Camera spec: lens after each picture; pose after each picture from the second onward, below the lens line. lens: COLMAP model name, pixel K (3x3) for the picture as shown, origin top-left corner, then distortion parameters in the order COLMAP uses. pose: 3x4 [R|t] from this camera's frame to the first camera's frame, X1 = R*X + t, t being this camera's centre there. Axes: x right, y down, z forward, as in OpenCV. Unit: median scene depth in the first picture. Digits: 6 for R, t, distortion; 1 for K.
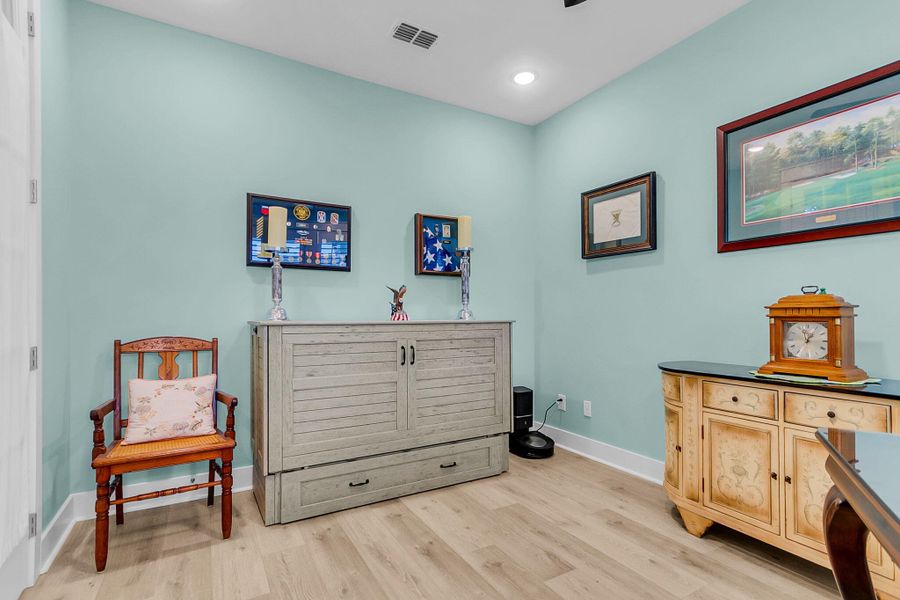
lens RADIAL K [[437.0, 0, 450.5], [0, 437.0, 310.8], [0, 0, 1]] dist [-0.000633, 0.000382]
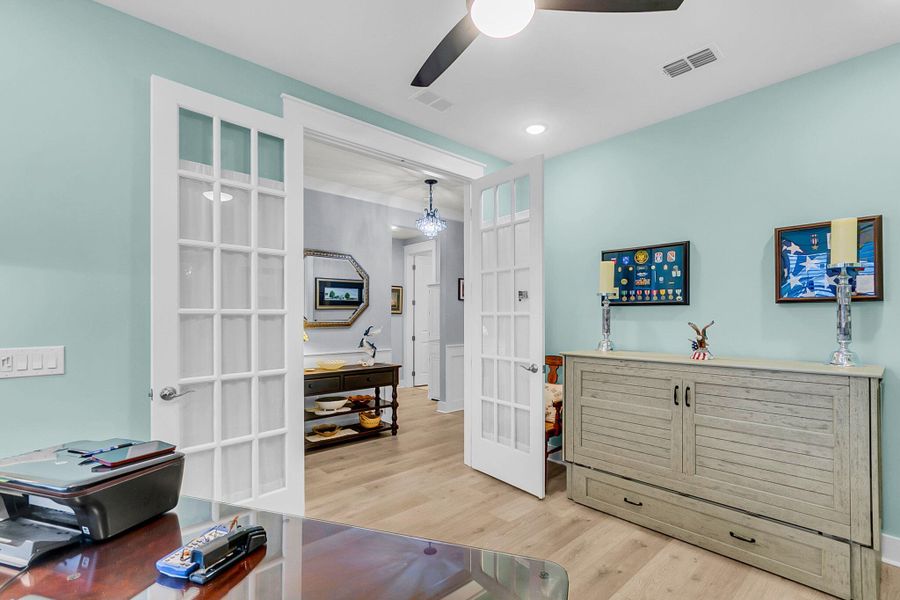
lens RADIAL K [[418.2, 0, 454.5], [0, 418.2, 304.9], [0, 0, 1]] dist [0.002766, 0.000568]
pose [[0.221371, -0.027987, -0.974788, 0.663890], [0.010698, 0.999598, -0.026270, -0.077844], [0.975131, -0.004613, 0.221582, 0.280426]]
